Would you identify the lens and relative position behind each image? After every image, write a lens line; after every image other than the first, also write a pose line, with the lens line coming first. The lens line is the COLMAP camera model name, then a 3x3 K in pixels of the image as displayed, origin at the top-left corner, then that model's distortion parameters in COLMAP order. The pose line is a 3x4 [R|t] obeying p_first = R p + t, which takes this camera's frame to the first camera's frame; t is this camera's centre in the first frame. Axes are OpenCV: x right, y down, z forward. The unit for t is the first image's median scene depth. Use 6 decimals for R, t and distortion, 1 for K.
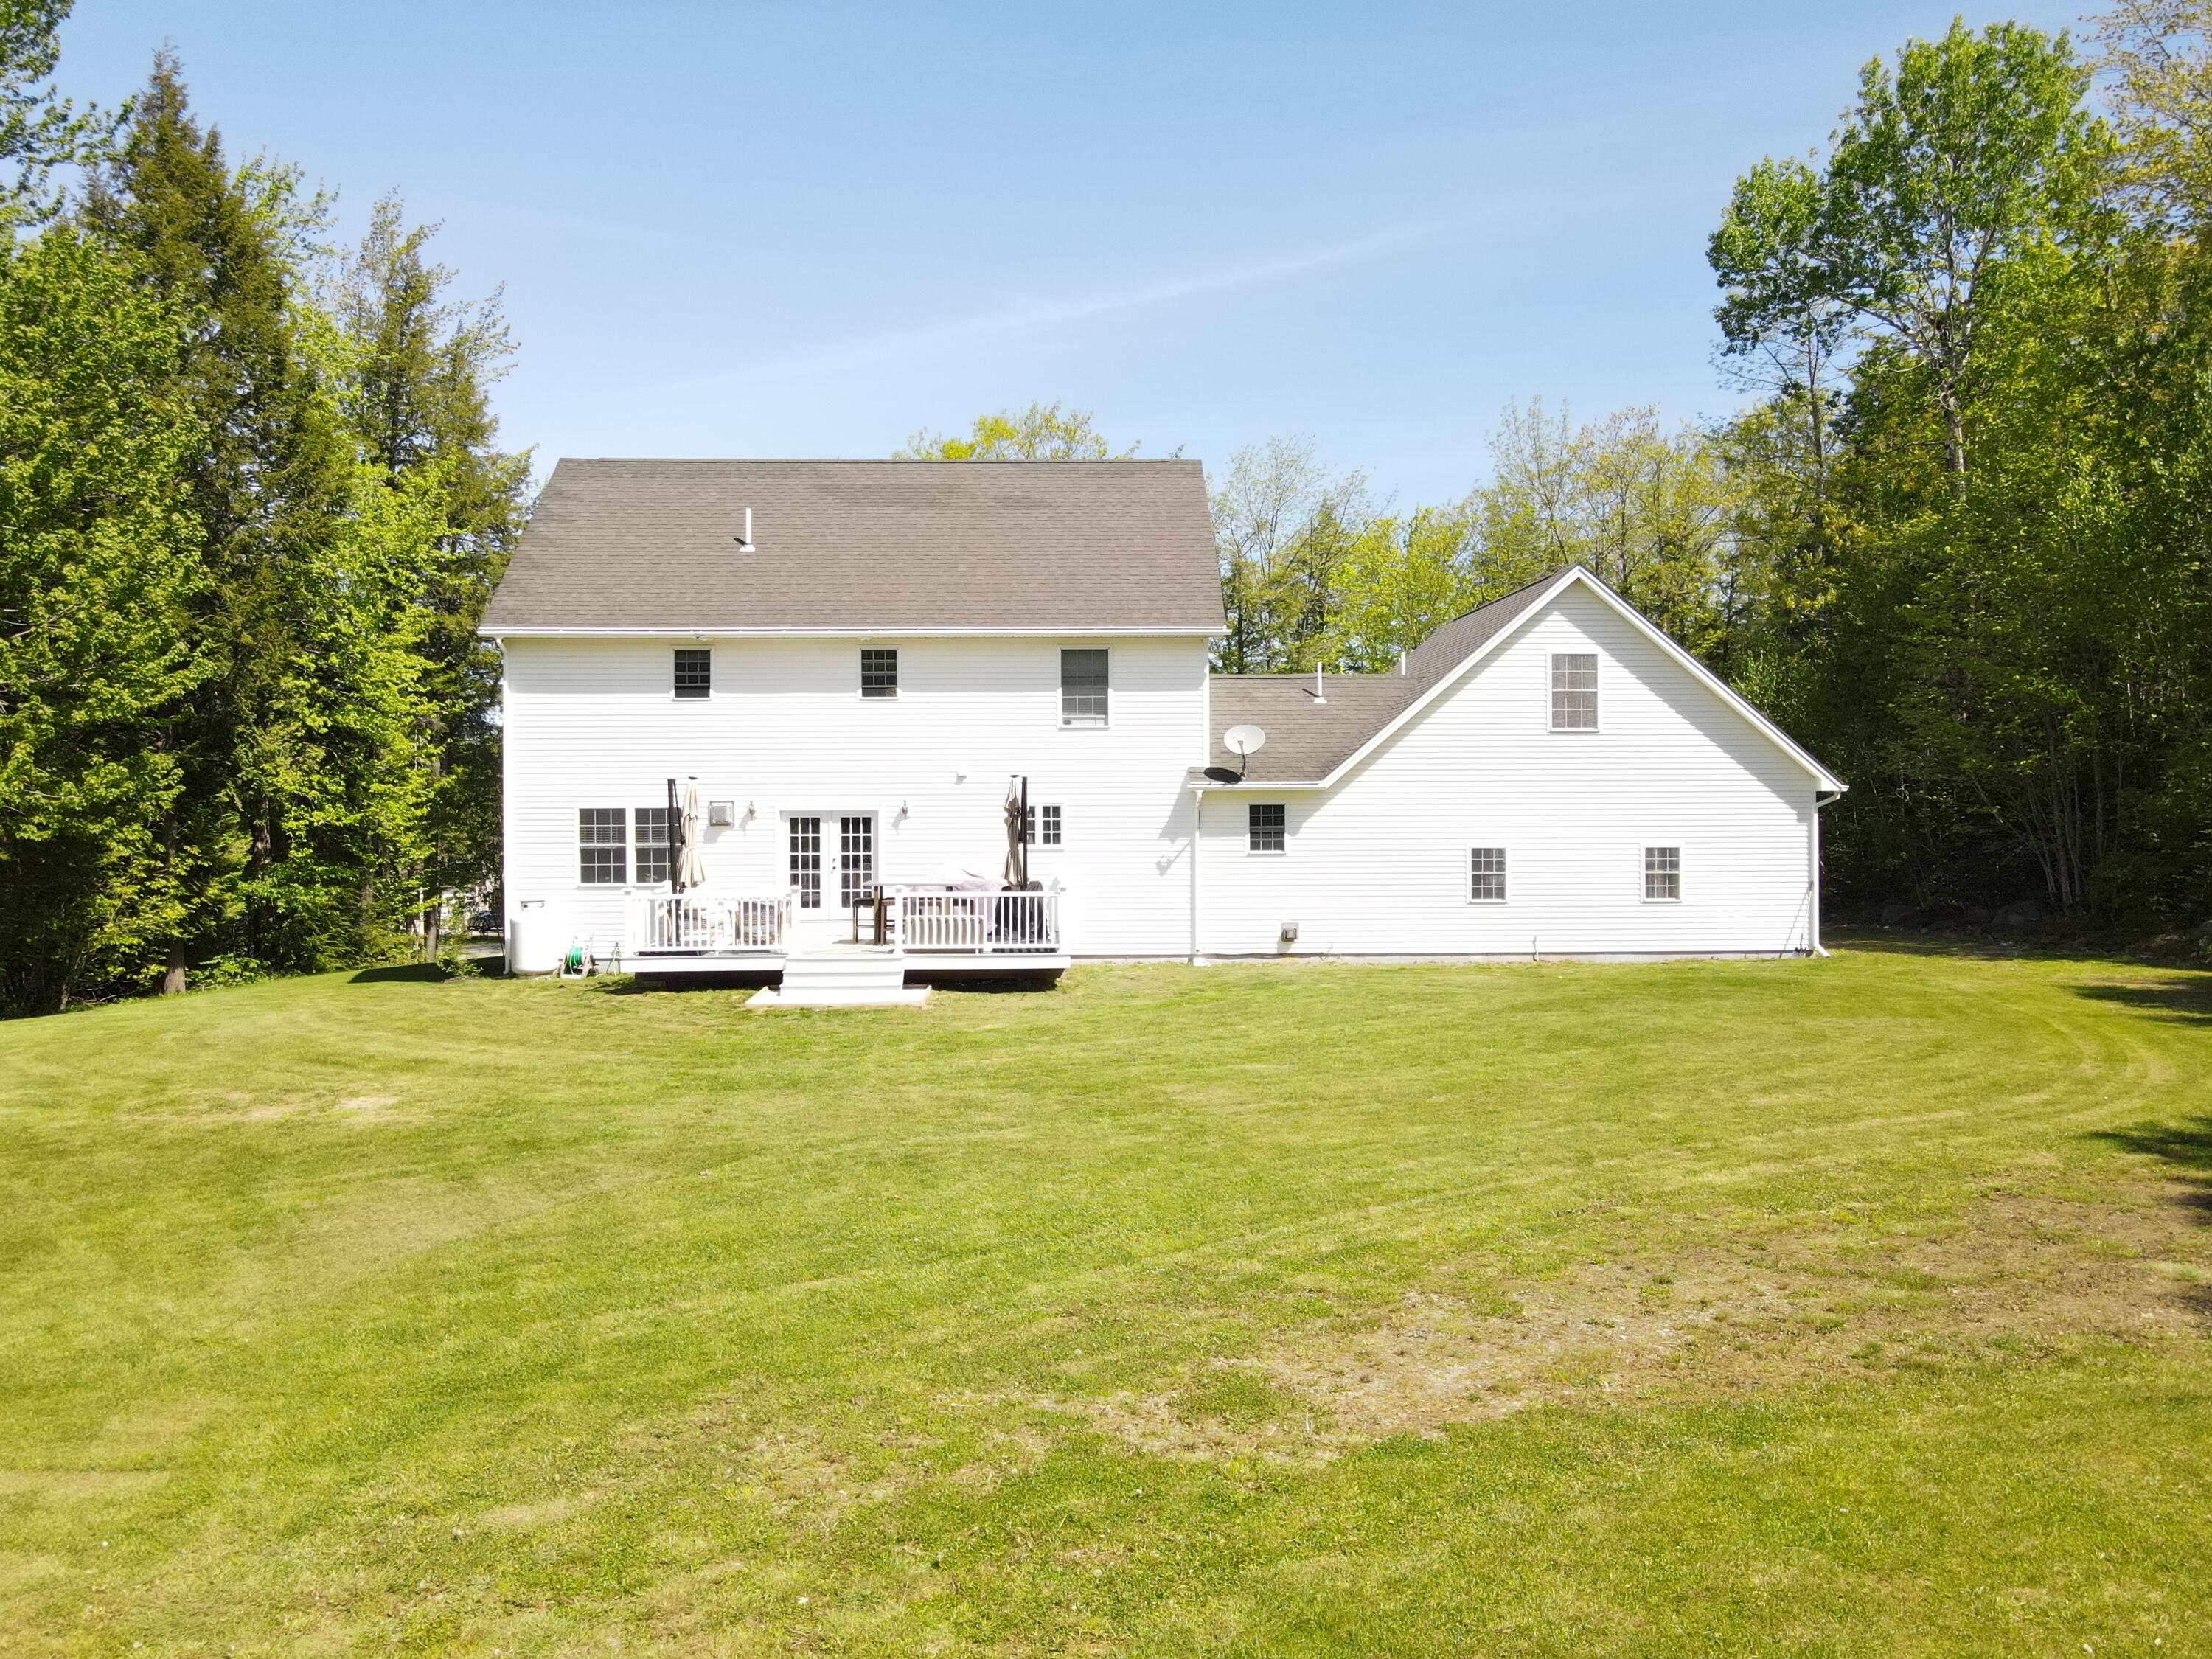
lens RADIAL K [[1626.3, 0, 1095.3], [0, 1626.3, 812.8], [0, 0, 1]] dist [0.002861, 0.026441]
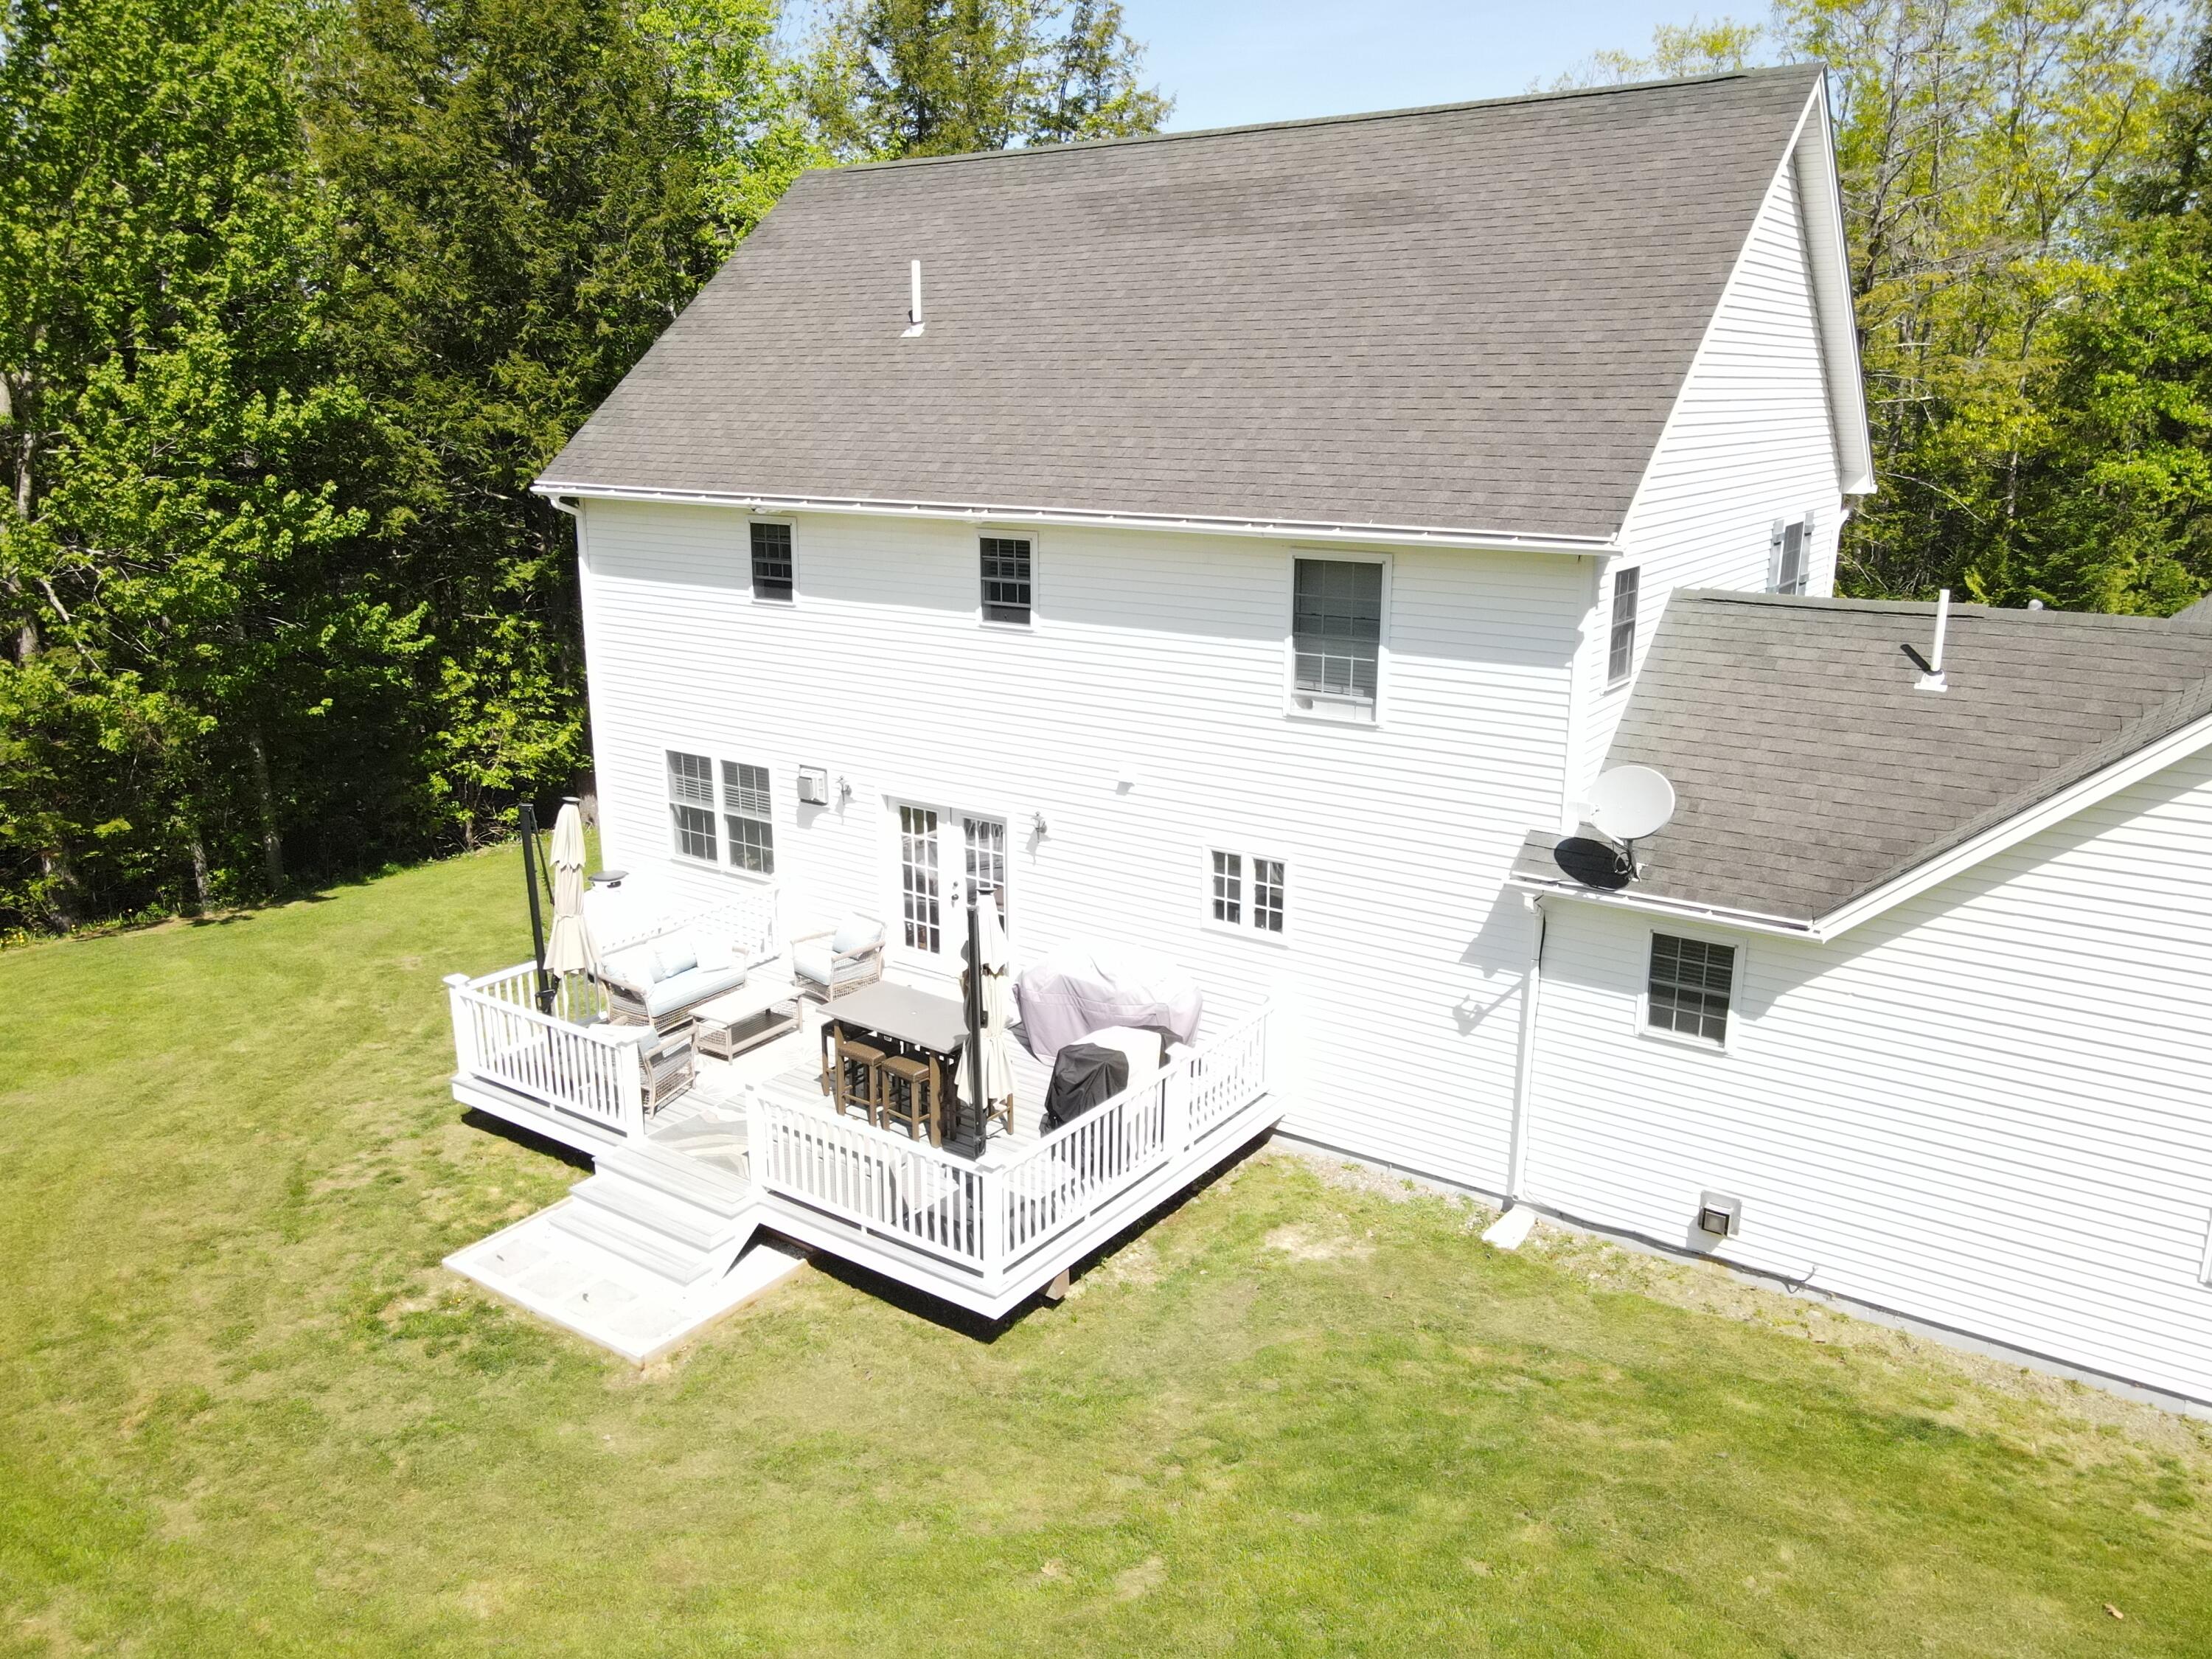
lens RADIAL K [[1626.3, 0, 1096.3], [0, 1626.3, 818.7], [0, 0, 1]] dist [0.002861, 0.026441]
pose [[0.800620, 0.158144, -0.577926, 0.226416], [-0.007666, 0.967164, 0.254037, -0.148353], [0.599124, -0.198956, 0.775543, 0.566068]]
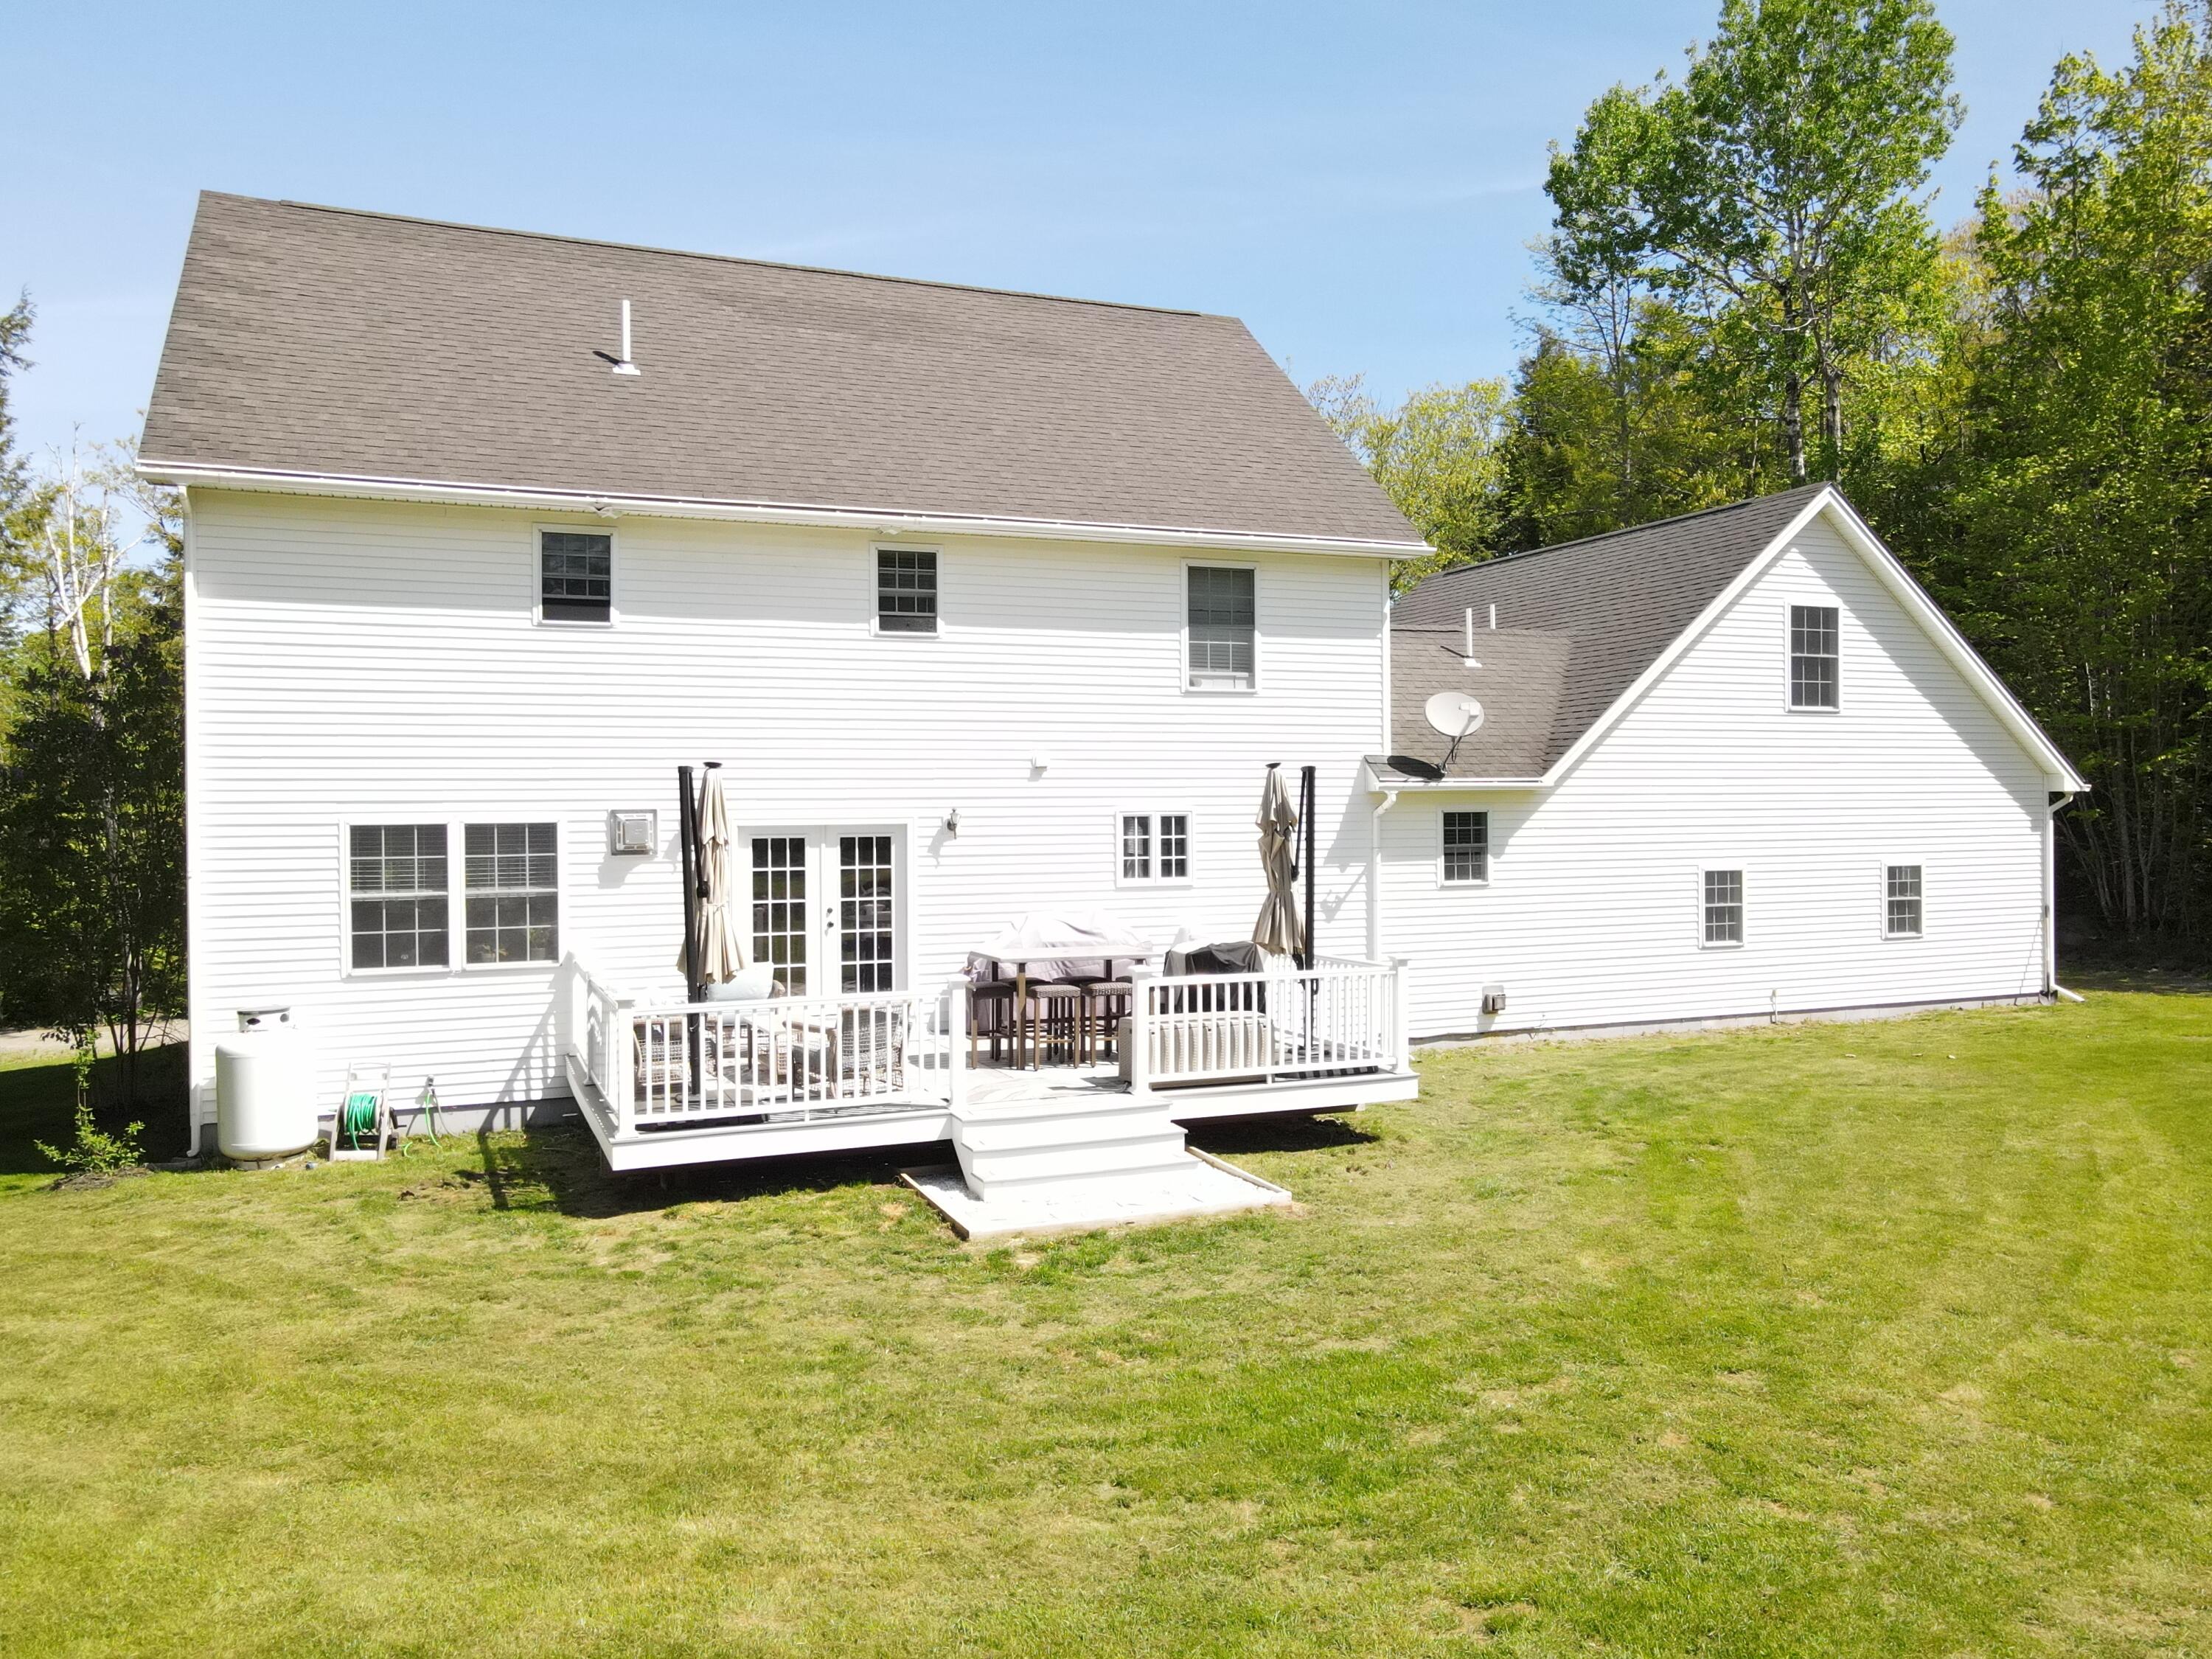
lens RADIAL K [[1626.3, 0, 1097.5], [0, 1626.3, 816.6], [0, 0, 1]] dist [0.002861, 0.026441]
pose [[0.935316, -0.005706, 0.353768, -0.275568], [0.005907, 0.999982, 0.000512, -0.004368], [-0.353765, 0.001611, 0.935333, 0.424141]]
